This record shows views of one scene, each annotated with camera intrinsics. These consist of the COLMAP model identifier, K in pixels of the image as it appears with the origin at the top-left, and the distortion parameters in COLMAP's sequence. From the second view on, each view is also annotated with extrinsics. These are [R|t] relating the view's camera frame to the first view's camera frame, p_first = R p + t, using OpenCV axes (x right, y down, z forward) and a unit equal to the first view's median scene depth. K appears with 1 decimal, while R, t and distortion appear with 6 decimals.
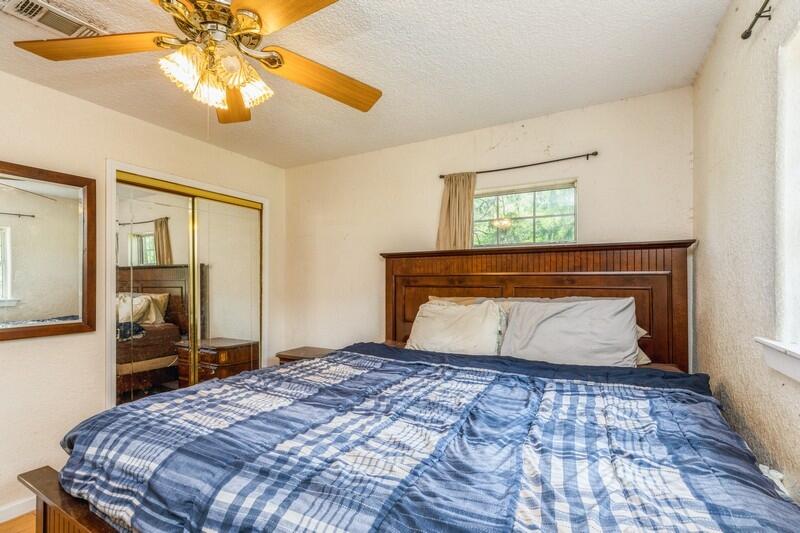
lens RADIAL K [[368.1, 0, 398.2], [0, 368.1, 283.2], [0, 0, 1]] dist [0.001039, 0.000145]
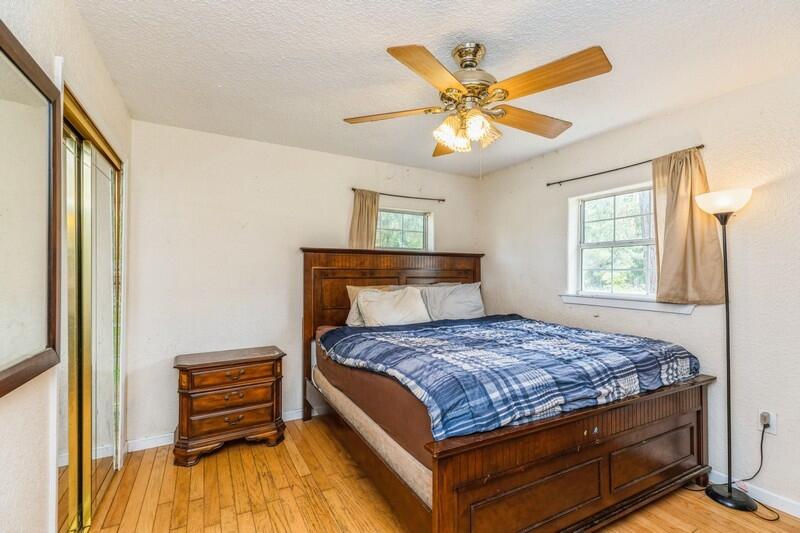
lens RADIAL K [[368.1, 0, 399.7], [0, 368.1, 269.7], [0, 0, 1]] dist [0.001039, 0.000145]
pose [[0.529766, 0.010249, 0.848082, -0.879822], [0.002333, 0.999906, -0.013541, -0.002374], [-0.848140, 0.009152, 0.529693, 0.221138]]
